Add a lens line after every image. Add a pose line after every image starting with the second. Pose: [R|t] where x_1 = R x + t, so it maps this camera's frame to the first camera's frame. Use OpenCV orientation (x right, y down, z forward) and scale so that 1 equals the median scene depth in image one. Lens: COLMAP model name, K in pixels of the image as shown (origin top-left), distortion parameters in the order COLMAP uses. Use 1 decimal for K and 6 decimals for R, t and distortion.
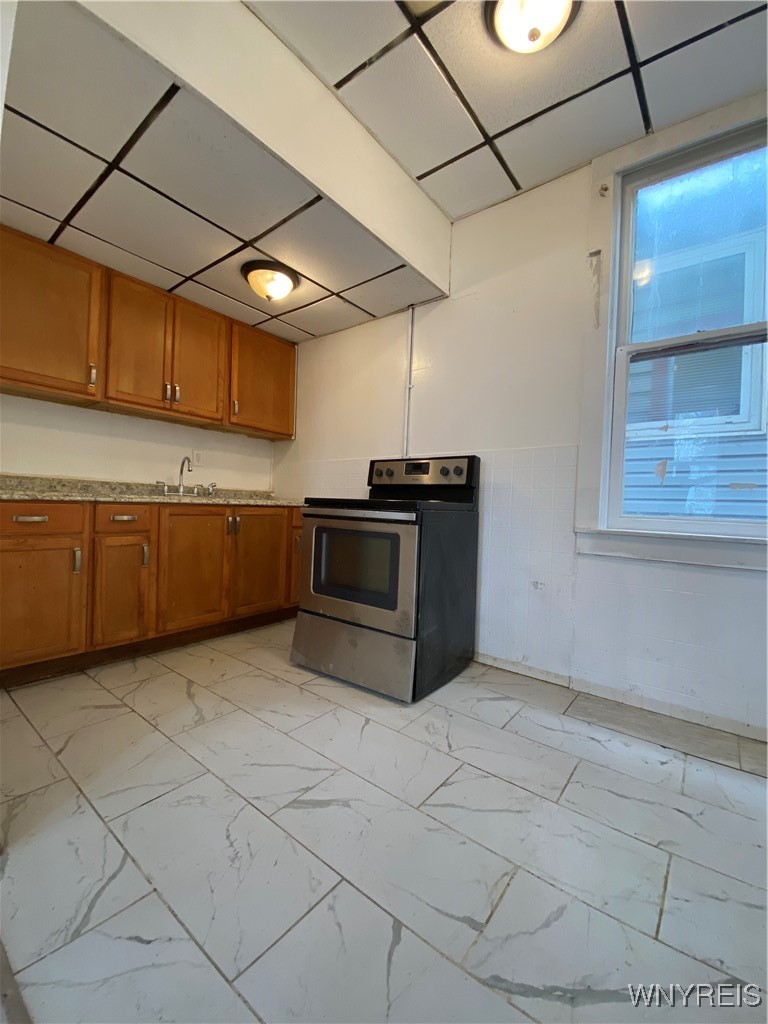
lens RADIAL K [[411.9, 0, 382.6], [0, 411.9, 511.9], [0, 0, 1]] dist [0.011904, -0.015690]
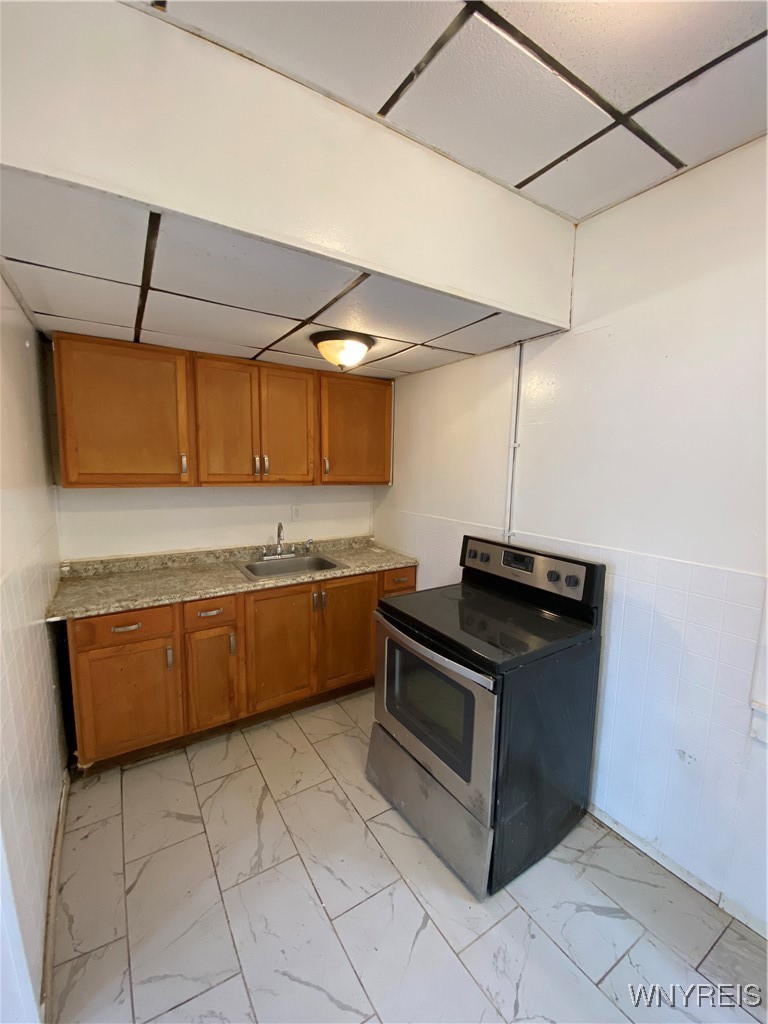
lens RADIAL K [[411.9, 0, 380.2], [0, 411.9, 518.5], [0, 0, 1]] dist [0.011904, -0.015690]
pose [[0.943681, 0.017335, -0.330403, 0.114265], [0.013648, 0.995737, 0.091223, -0.323138], [0.330576, -0.090594, 0.939421, 0.207721]]
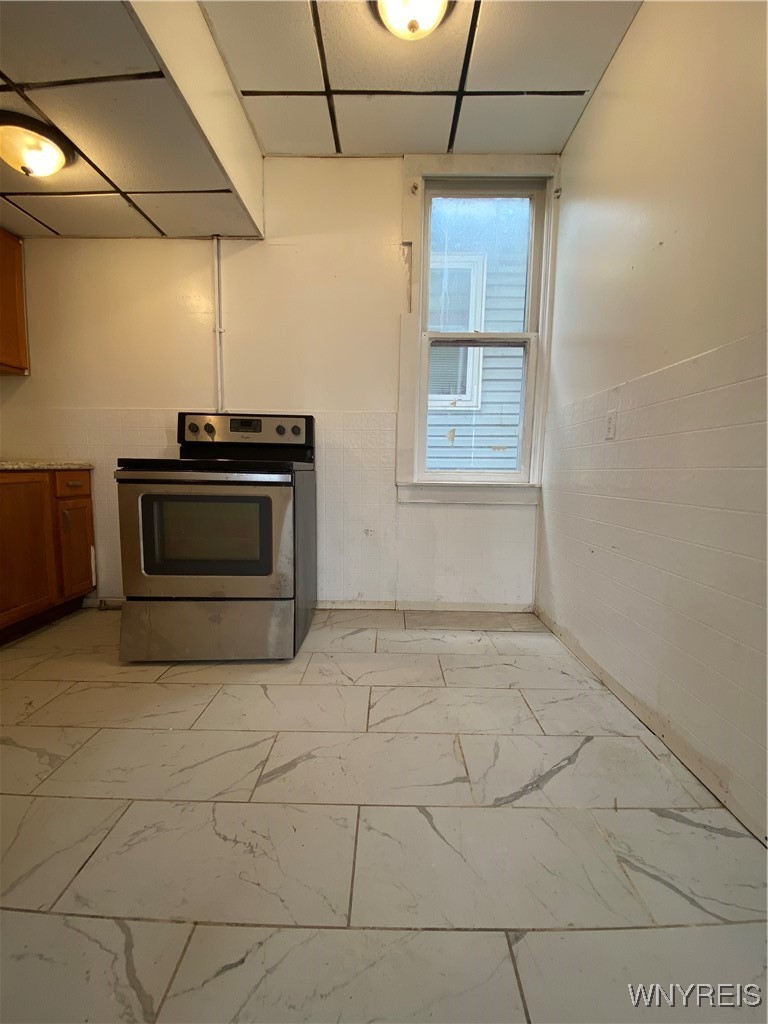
lens RADIAL K [[411.9, 0, 384.9], [0, 411.9, 511.2], [0, 0, 1]] dist [0.011904, -0.015690]
pose [[0.793322, -0.091027, 0.601959, -0.300792], [0.025484, 0.992858, 0.116551, -0.016317], [-0.608269, -0.077122, 0.789975, 0.061070]]
